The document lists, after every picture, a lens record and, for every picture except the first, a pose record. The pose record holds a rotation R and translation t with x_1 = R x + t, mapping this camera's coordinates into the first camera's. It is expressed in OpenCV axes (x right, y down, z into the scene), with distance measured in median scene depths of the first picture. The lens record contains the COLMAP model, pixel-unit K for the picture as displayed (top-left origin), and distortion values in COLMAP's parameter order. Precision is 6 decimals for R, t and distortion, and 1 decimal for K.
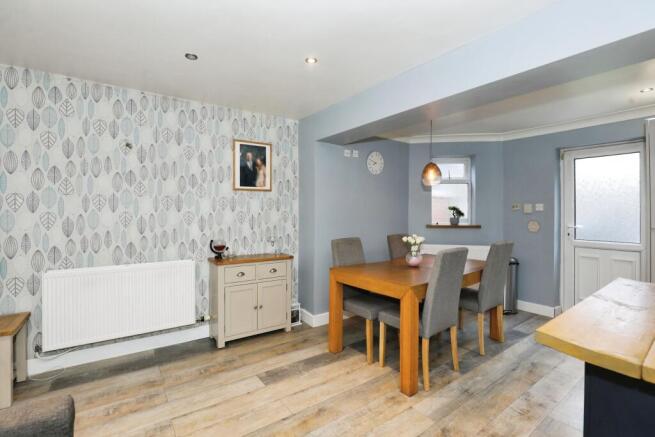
lens RADIAL K [[302.2, 0, 328.0], [0, 302.2, 213.3], [0, 0, 1]] dist [0.000027, -0.000752]
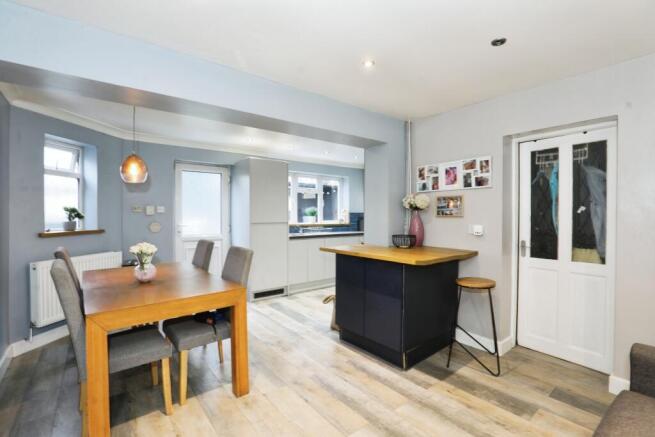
lens RADIAL K [[302.2, 0, 329.9], [0, 302.2, 215.8], [0, 0, 1]] dist [0.000027, -0.000752]
pose [[-0.017002, -0.012759, 0.999774, -0.496765], [0.008247, 0.999883, 0.012901, -0.006972], [-0.999821, 0.008465, -0.016895, 0.480234]]
